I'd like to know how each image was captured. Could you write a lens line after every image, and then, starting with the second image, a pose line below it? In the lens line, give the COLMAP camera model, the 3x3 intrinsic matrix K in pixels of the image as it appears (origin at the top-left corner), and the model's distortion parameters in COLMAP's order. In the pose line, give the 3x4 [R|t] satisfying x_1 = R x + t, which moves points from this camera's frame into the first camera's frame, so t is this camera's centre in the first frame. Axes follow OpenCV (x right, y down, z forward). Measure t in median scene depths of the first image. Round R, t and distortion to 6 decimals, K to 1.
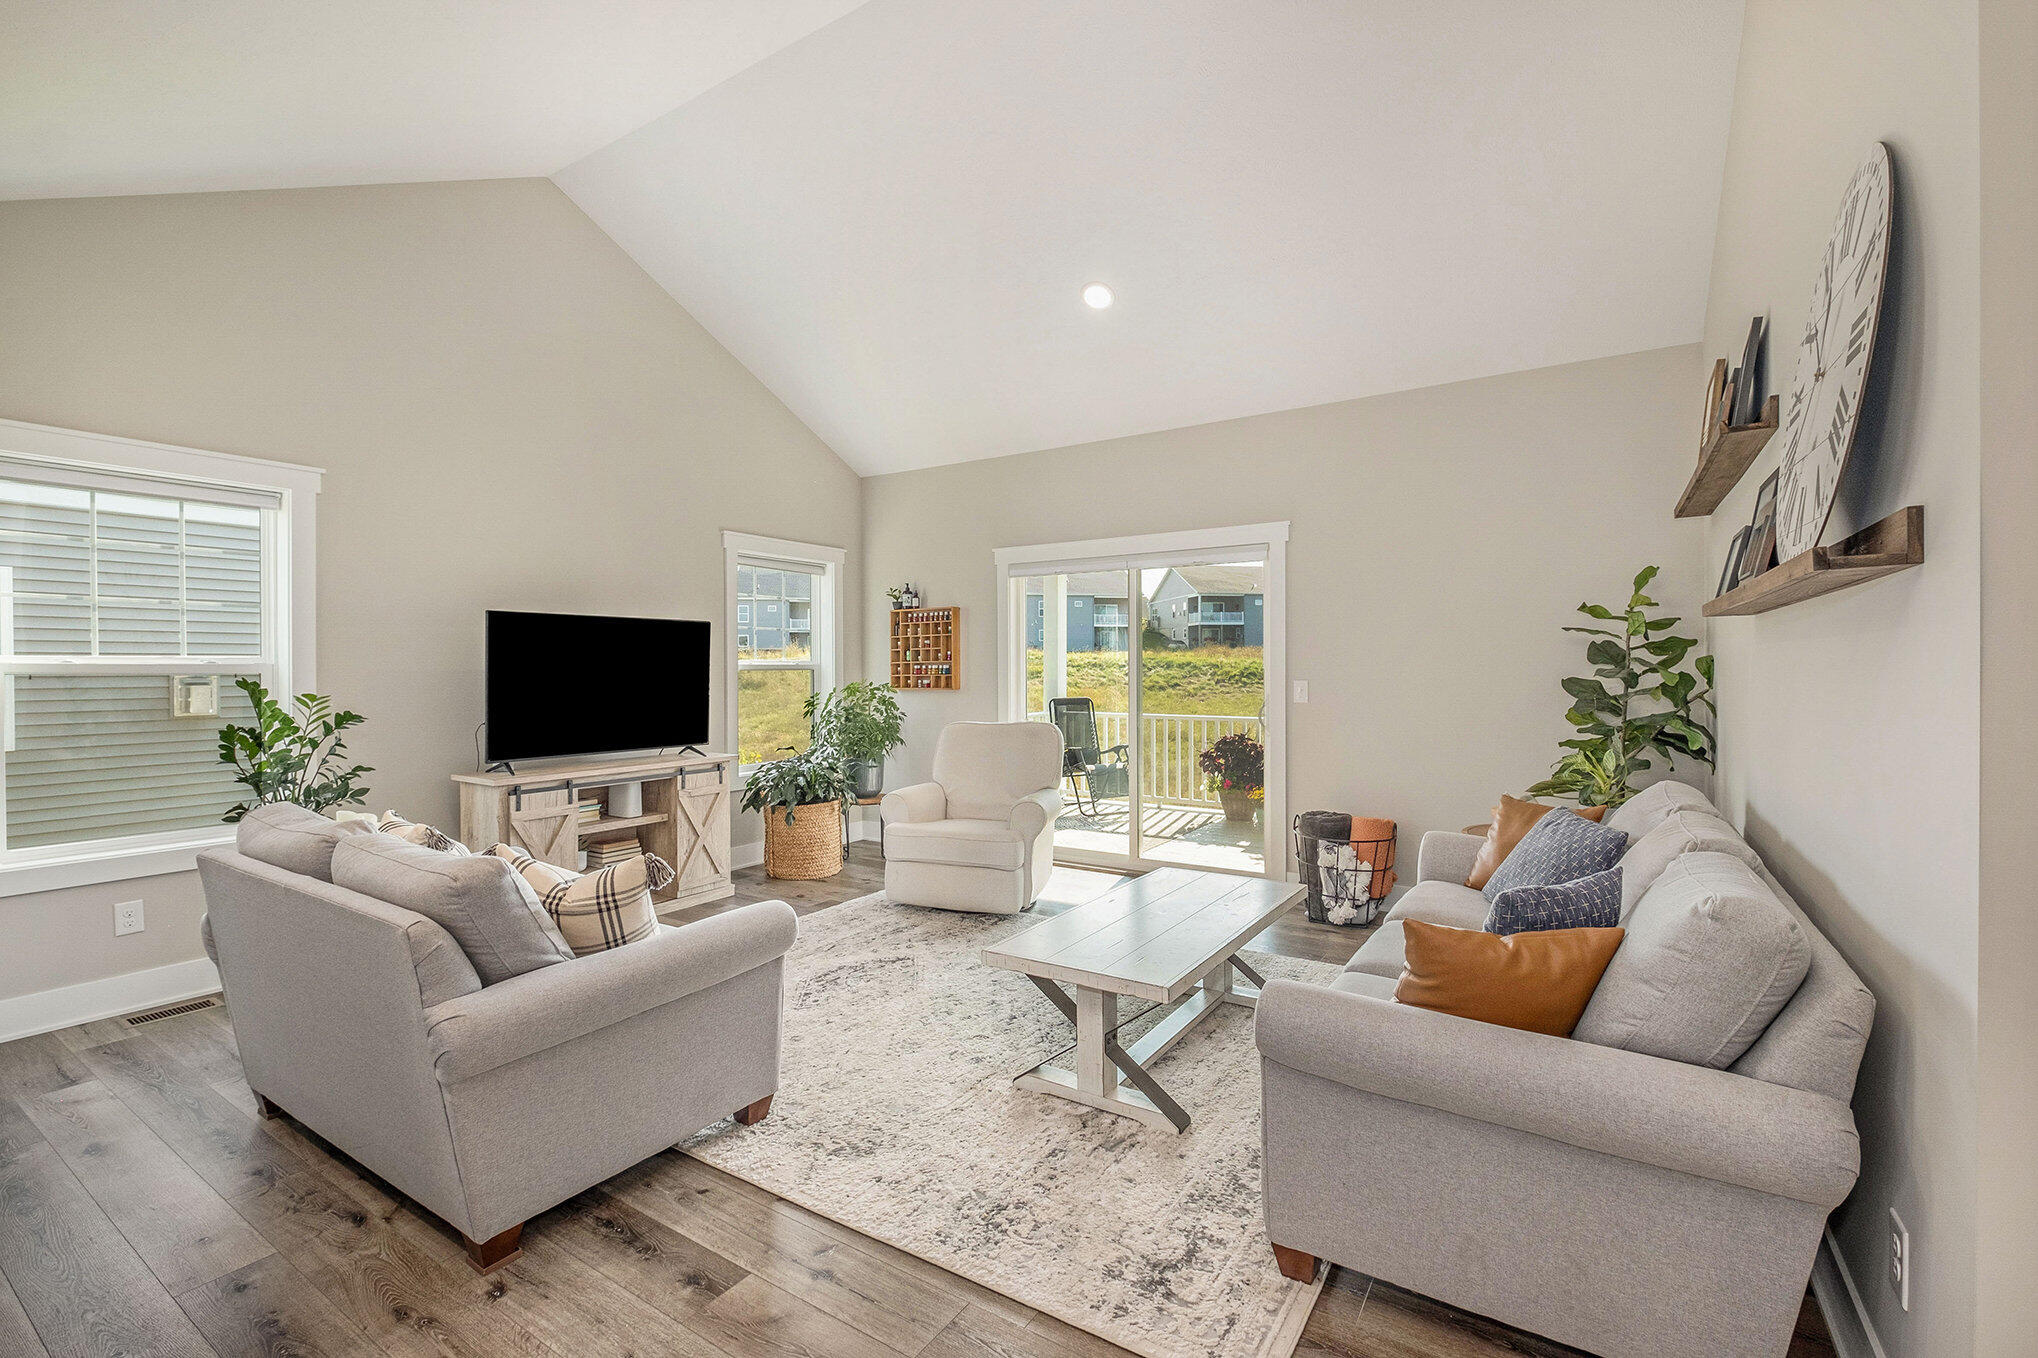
lens RADIAL K [[894.9, 0, 992.6], [0, 894.9, 673.8], [0, 0, 1]] dist [-0.003690, -0.001390]
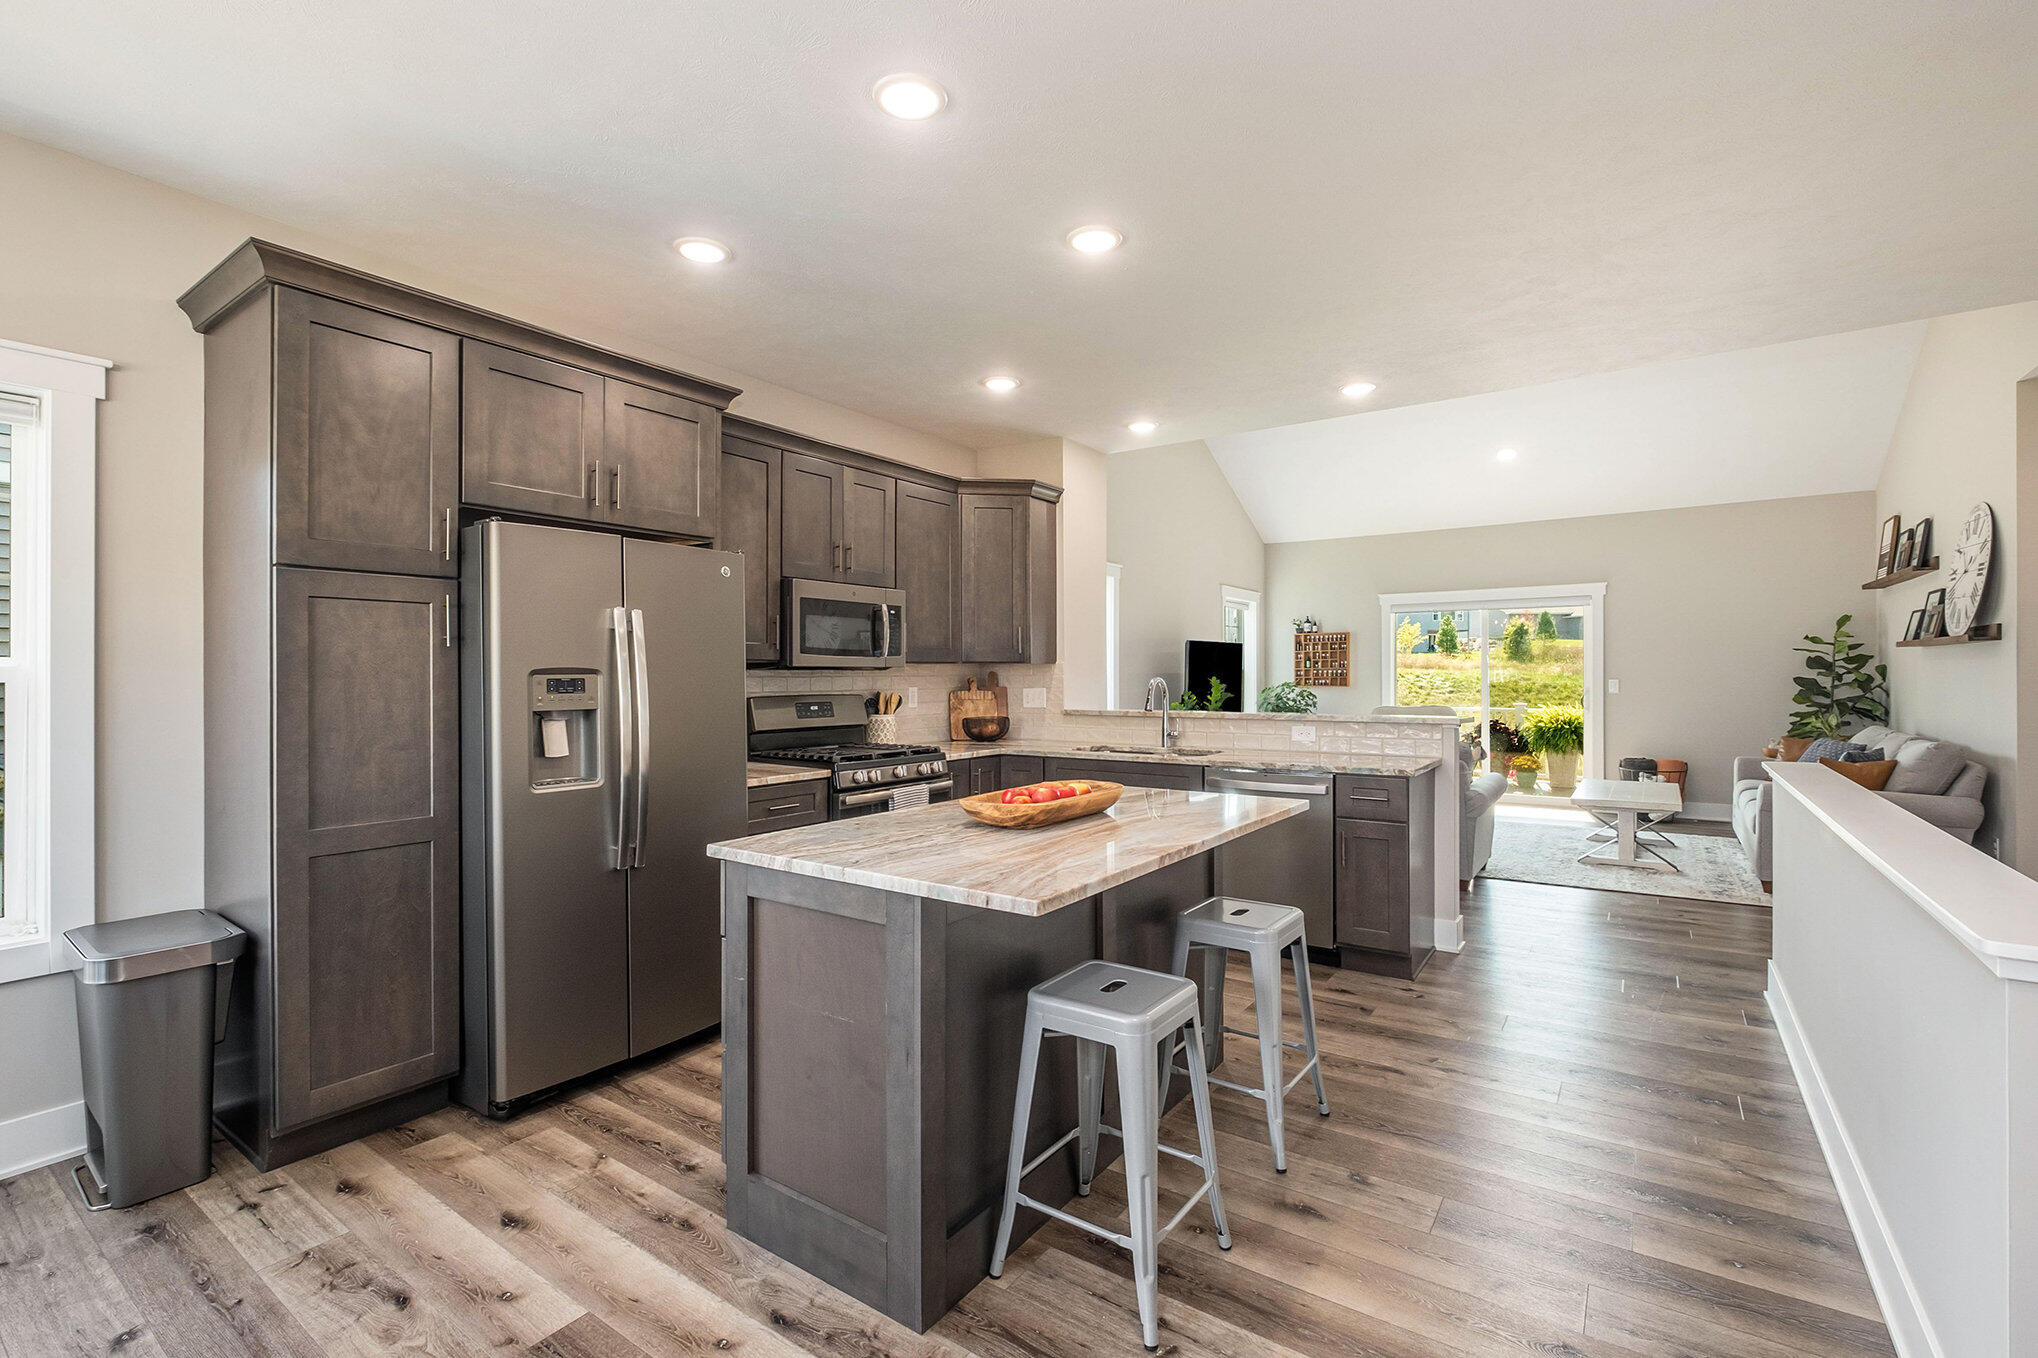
lens RADIAL K [[894.9, 0, 1005.8], [0, 894.9, 670.8], [0, 0, 1]] dist [-0.003690, -0.001390]
pose [[0.999629, -0.000583, -0.027220, -0.786227], [0.000301, 0.999946, -0.010359, 0.009395], [0.027225, 0.010347, 0.999576, -0.728984]]
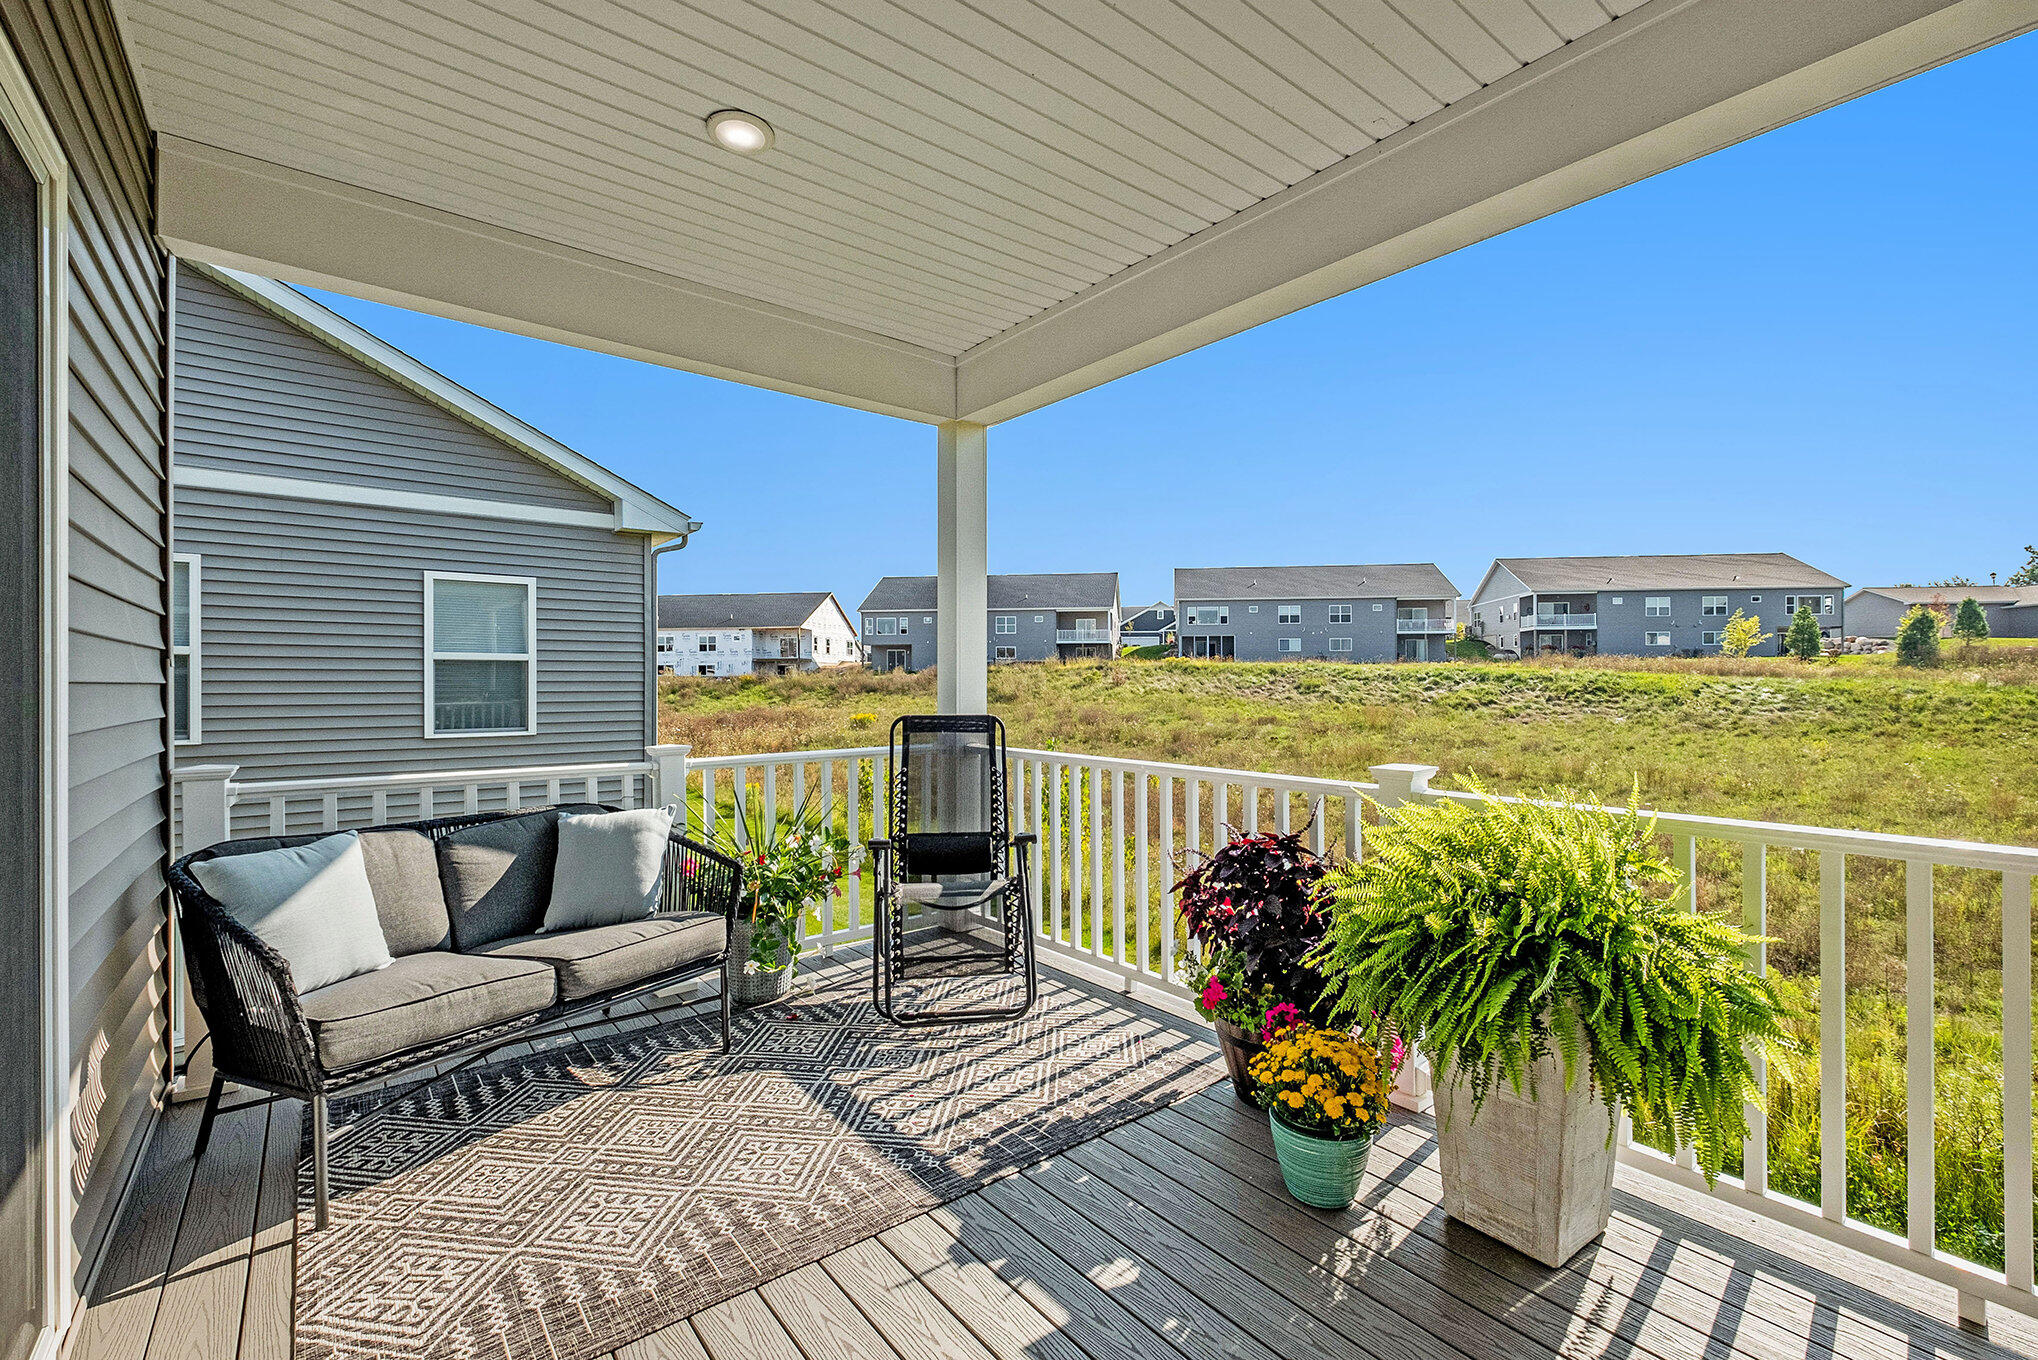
lens RADIAL K [[894.9, 0, 1022.6], [0, 894.9, 682.0], [0, 0, 1]] dist [-0.003690, -0.001390]
pose [[0.952430, 0.004628, -0.304722, 0.498569], [-0.007101, 0.999950, -0.007007, 0.026901], [0.304674, 0.008838, 0.952416, 1.154886]]
